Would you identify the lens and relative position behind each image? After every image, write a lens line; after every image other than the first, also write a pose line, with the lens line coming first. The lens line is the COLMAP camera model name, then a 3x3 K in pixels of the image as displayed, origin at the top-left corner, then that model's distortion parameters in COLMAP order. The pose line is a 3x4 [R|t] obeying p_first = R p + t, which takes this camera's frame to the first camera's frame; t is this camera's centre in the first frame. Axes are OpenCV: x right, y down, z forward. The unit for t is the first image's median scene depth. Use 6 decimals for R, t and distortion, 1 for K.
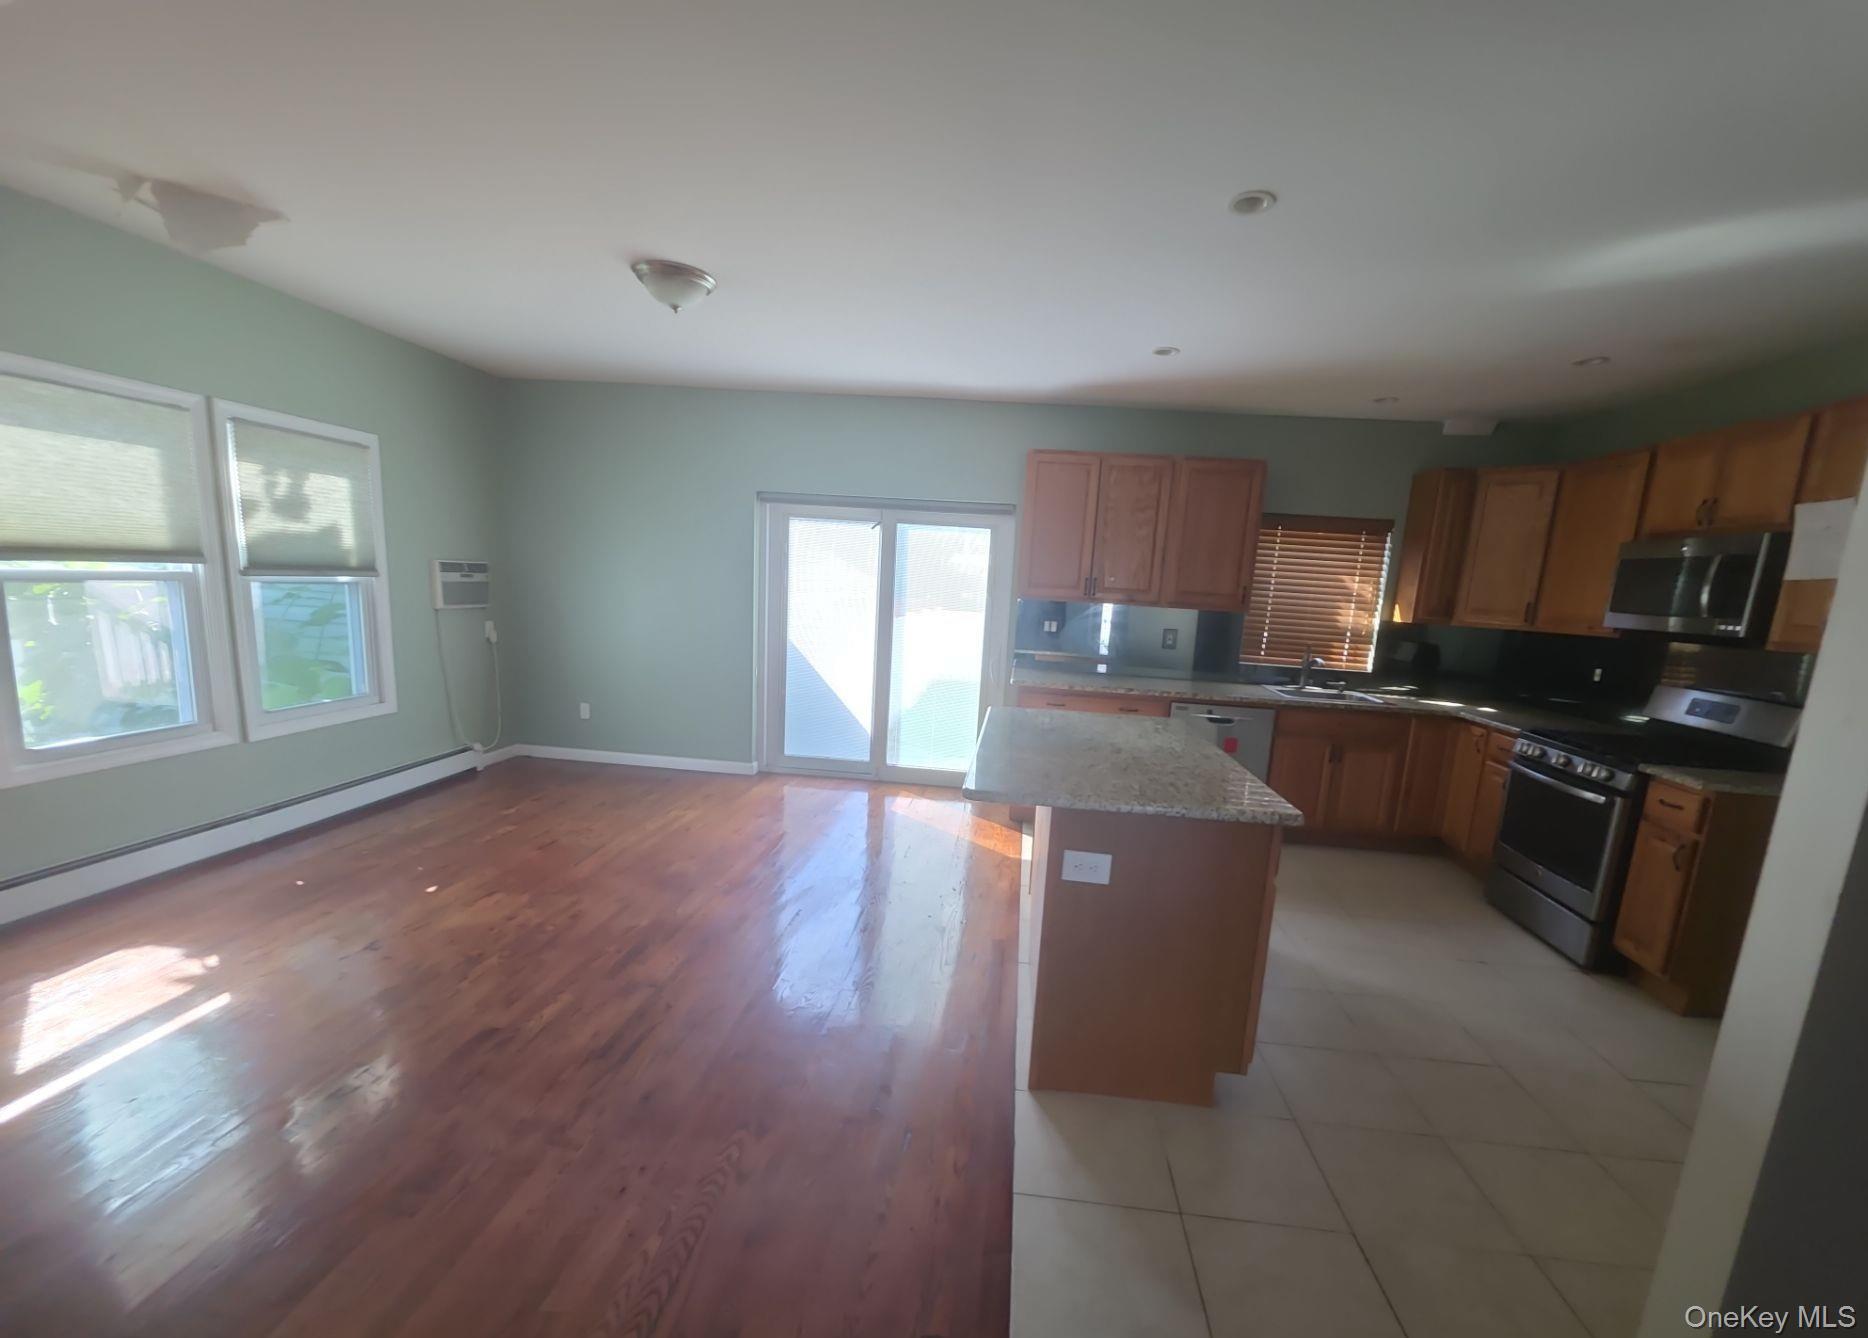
lens RADIAL K [[764.3, 0, 965.5], [0, 764.3, 723.3], [0, 0, 1]] dist [0.004342, -0.004011]
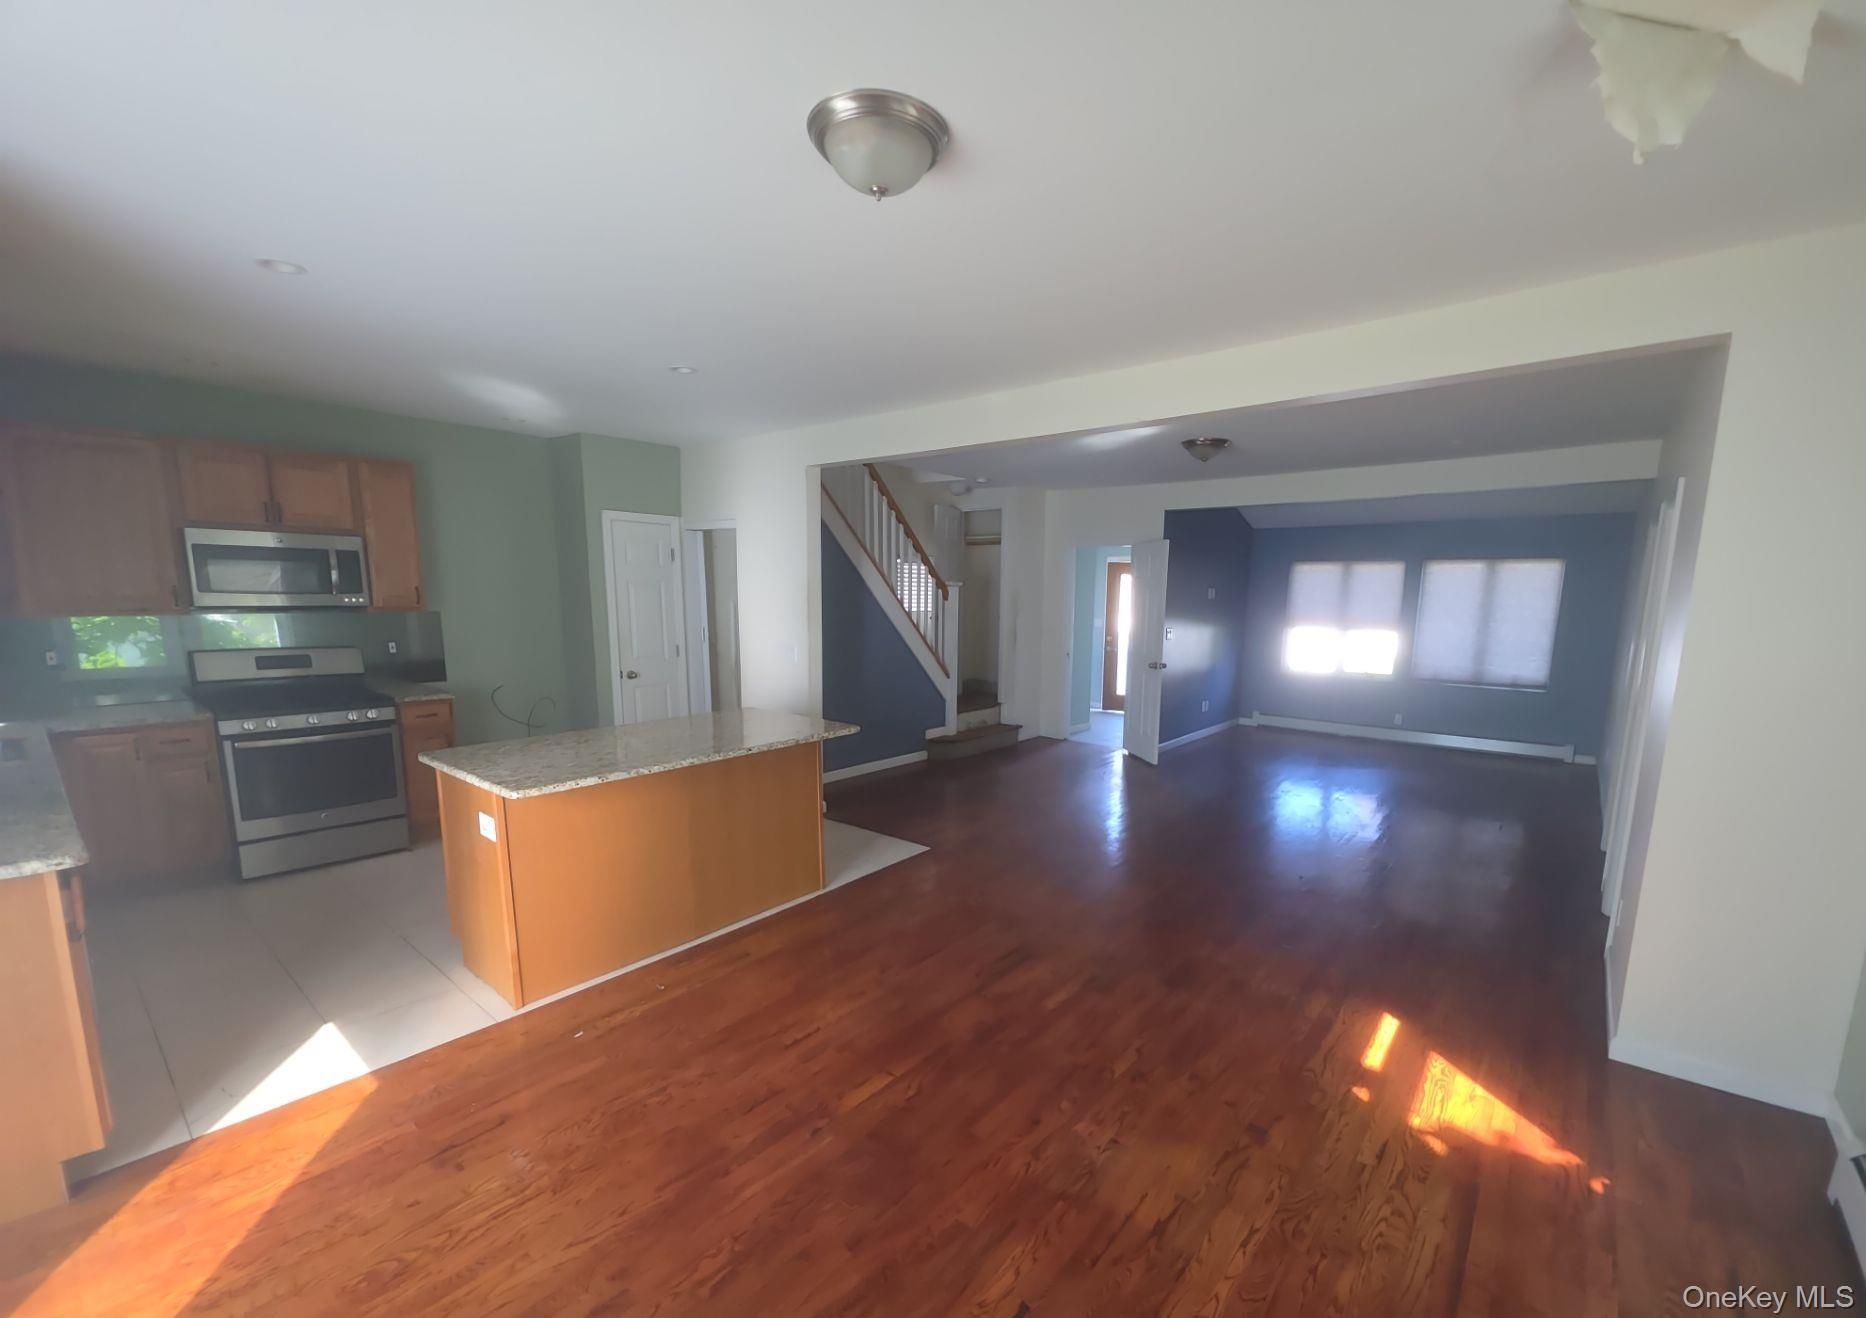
lens RADIAL K [[757.9, 0, 970.3], [0, 757.9, 720.4], [0, 0, 1]] dist [-0.000864, -0.000618]
pose [[-0.828809, -0.166249, 0.534263, -0.540291], [0.035201, 0.937456, 0.346320, -0.248868], [-0.558423, 0.305840, -0.771120, 1.021920]]
